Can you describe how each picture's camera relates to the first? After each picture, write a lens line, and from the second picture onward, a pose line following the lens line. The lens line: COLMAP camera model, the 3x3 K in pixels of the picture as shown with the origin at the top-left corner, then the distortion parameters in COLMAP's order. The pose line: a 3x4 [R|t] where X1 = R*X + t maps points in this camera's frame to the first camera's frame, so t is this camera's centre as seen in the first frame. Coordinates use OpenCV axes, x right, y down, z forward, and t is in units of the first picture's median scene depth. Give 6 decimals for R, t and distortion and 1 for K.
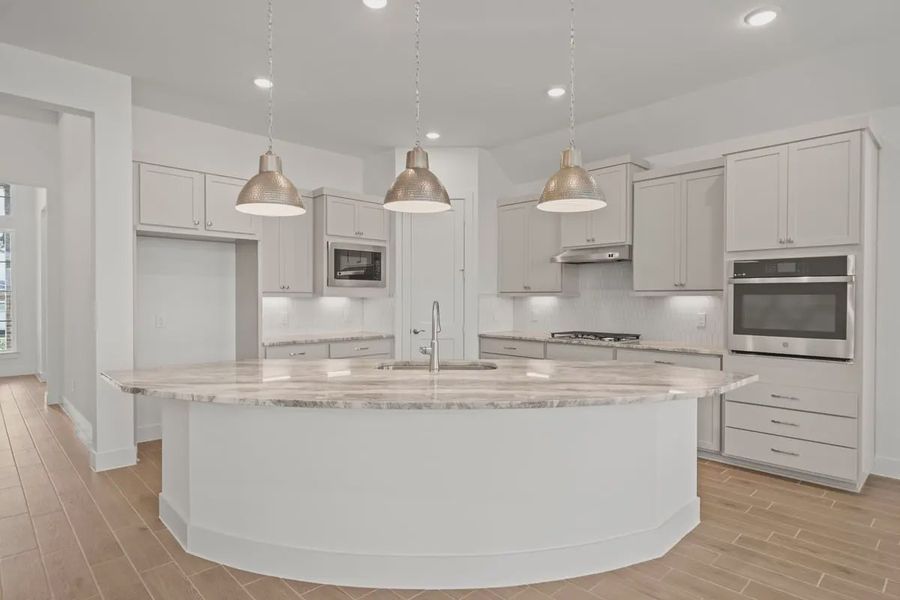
lens RADIAL K [[502.5, 0, 443.0], [0, 502.5, 304.9], [0, 0, 1]] dist [0.002963, 0.001009]
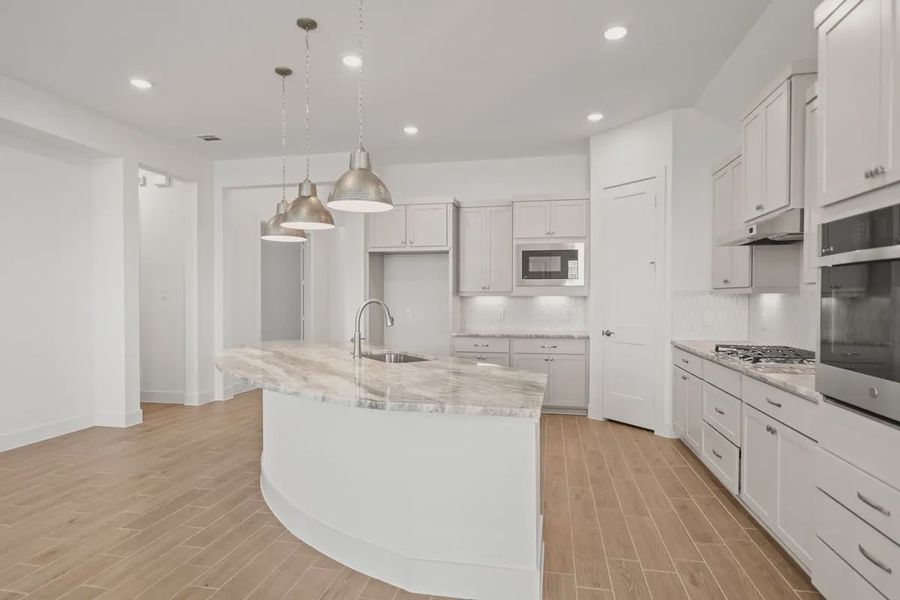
lens RADIAL K [[502.5, 0, 446.6], [0, 502.5, 295.5], [0, 0, 1]] dist [0.002963, 0.001009]
pose [[0.574884, -0.002884, -0.818230, 0.577920], [-0.004300, 0.999969, -0.006546, -0.008762], [0.818223, 0.007282, 0.574854, 0.262652]]
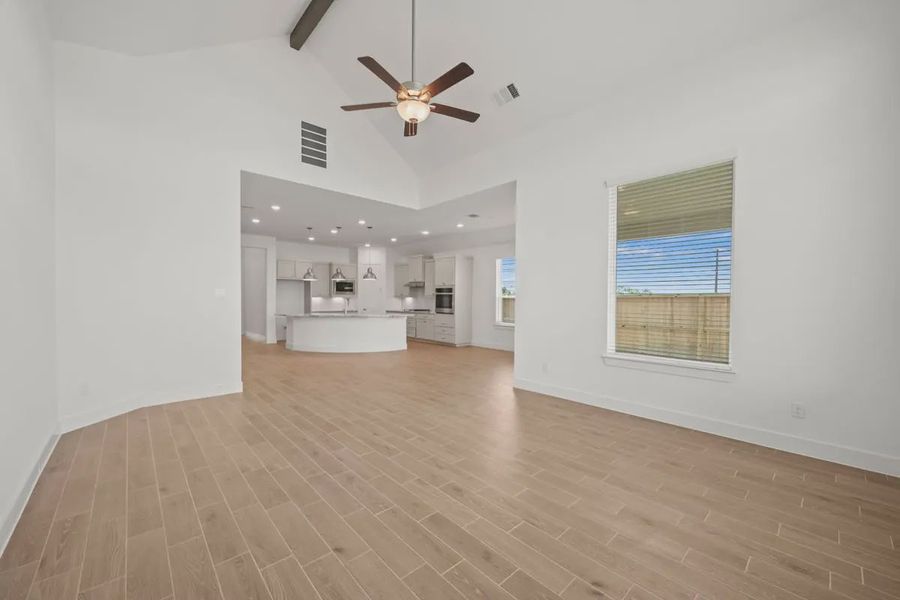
lens RADIAL K [[358.0, 0, 443.8], [0, 358.0, 304.7], [0, 0, 1]] dist [0.000222, 0.000038]
pose [[0.999569, 0.004237, -0.029062, 0.518360], [-0.004021, 0.999964, 0.007504, 0.010454], [0.029093, -0.007384, 0.999549, -1.193769]]
